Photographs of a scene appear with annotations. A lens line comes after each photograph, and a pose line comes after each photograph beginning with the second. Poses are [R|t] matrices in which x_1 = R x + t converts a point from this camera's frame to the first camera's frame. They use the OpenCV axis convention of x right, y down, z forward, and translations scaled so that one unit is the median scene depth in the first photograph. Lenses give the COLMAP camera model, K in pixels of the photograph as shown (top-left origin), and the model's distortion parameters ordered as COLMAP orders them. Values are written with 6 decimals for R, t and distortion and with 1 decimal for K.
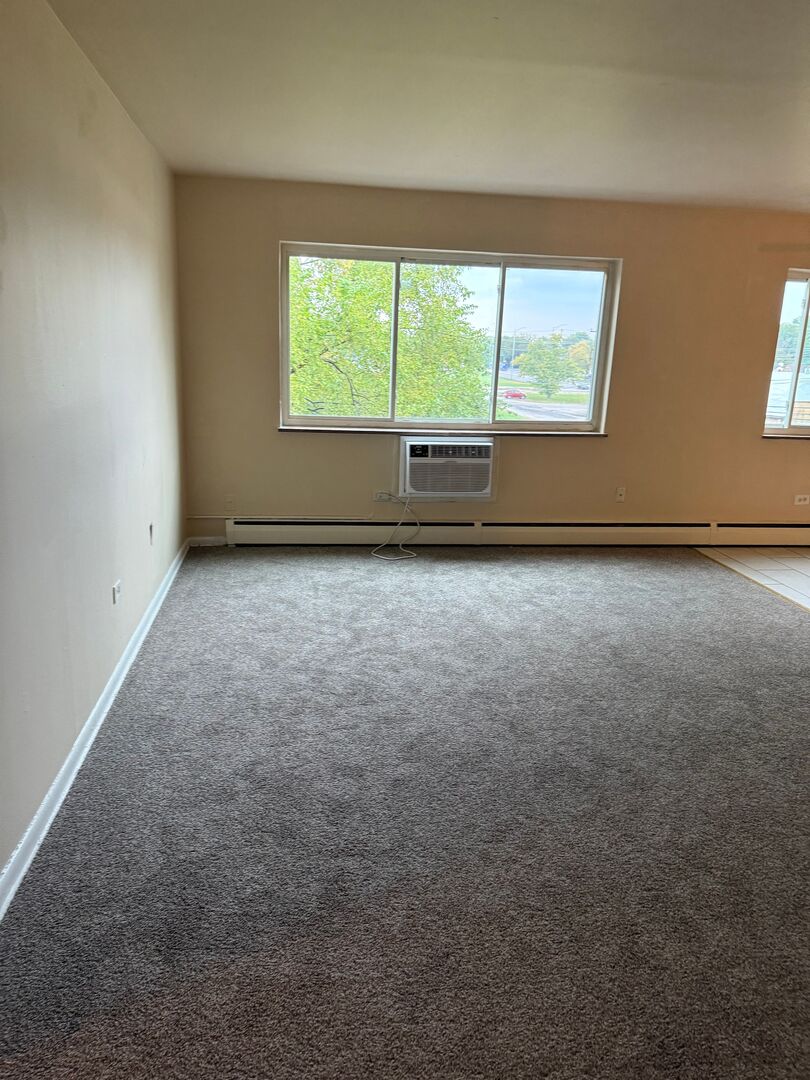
lens RADIAL K [[753.5, 0, 397.4], [0, 753.5, 540.4], [0, 0, 1]] dist [0.171169, -0.334616]
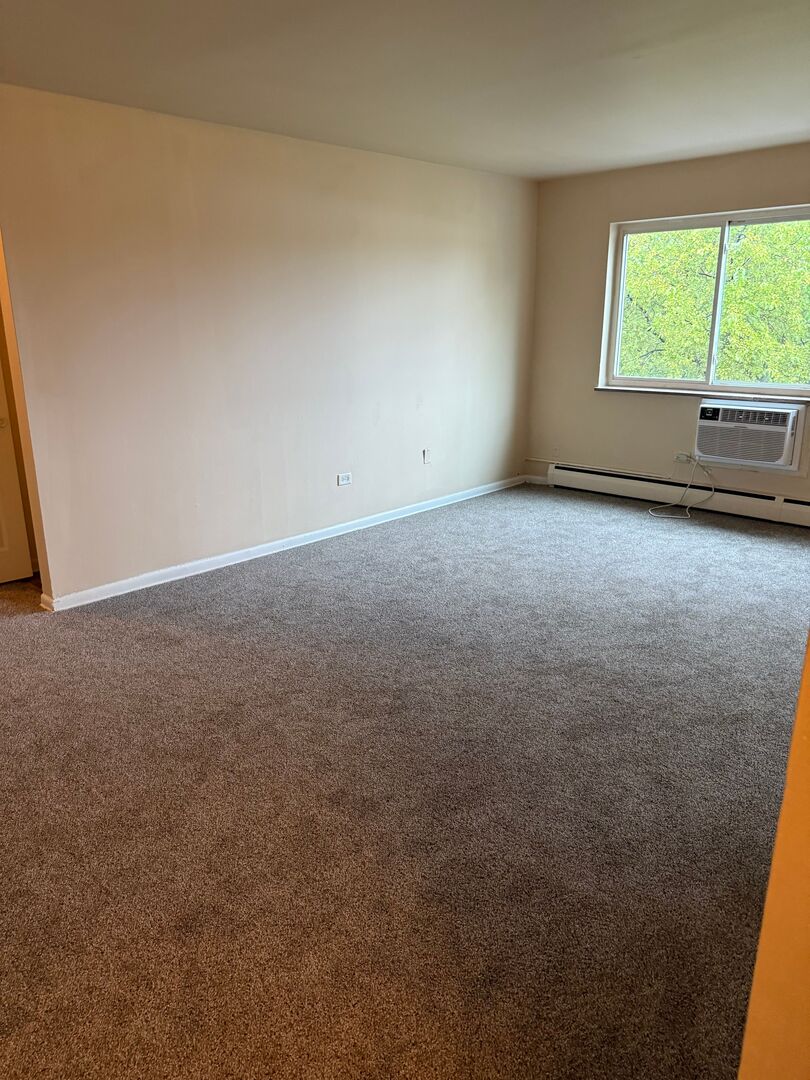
lens RADIAL K [[753.5, 0, 397.4], [0, 753.5, 540.4], [0, 0, 1]] dist [0.171169, -0.334616]
pose [[0.612123, 0.182929, -0.769312, 0.585016], [-0.160652, 0.981354, 0.105522, 0.004029], [0.774271, 0.058999, 0.630098, 0.056267]]
